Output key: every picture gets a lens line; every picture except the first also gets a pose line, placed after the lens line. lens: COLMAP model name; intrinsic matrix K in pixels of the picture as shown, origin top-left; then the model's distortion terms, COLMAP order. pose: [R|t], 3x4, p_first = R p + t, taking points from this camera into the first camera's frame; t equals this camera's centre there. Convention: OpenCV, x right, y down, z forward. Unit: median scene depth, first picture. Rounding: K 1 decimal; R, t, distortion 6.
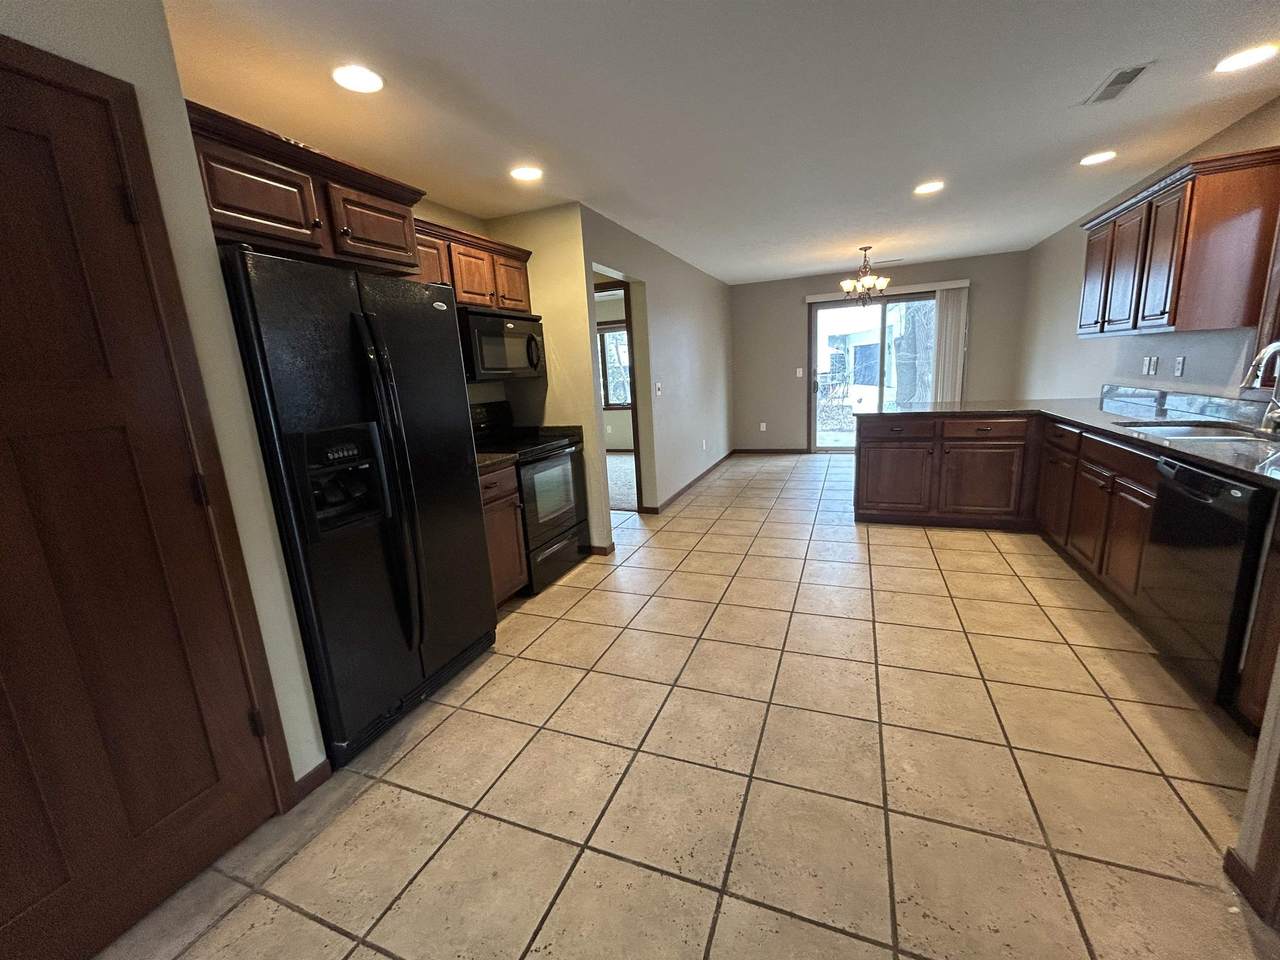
lens RADIAL K [[517.9, 0, 640.0], [0, 517.9, 480.0], [0, 0, 1]] dist [-0.000110, -0.000037]
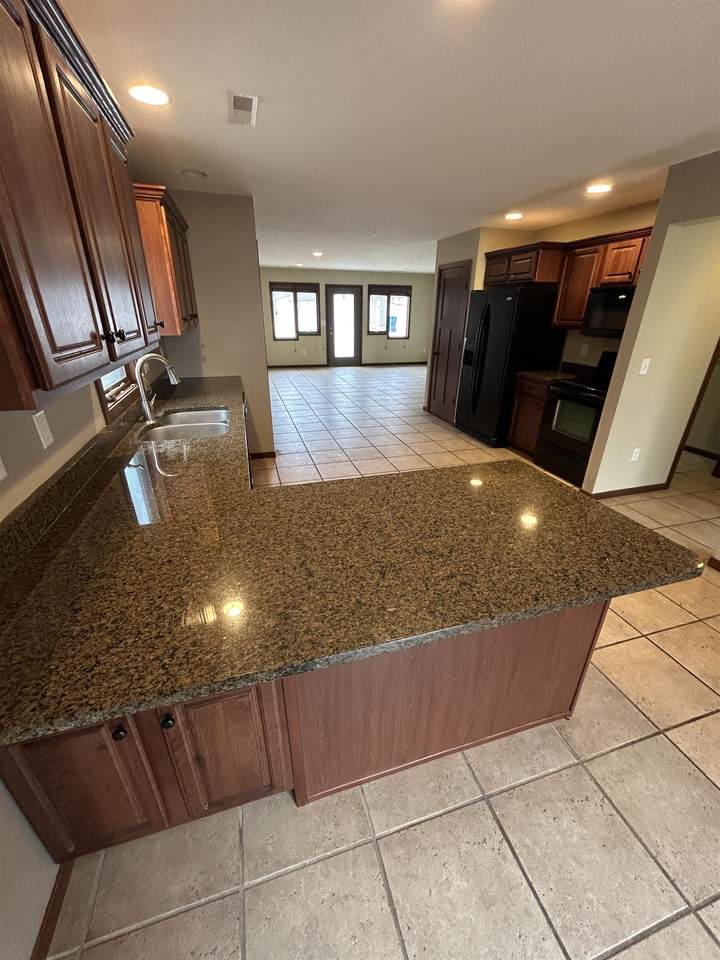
lens RADIAL K [[388.4, 0, 360.0], [0, 388.4, 480.0], [0, 0, 1]] dist [-0.000110, -0.000037]
pose [[-0.778654, 0.292647, -0.555027, 1.238576], [-0.103990, 0.812149, 0.574108, -0.524517], [0.618776, 0.504749, -0.601951, 1.785294]]
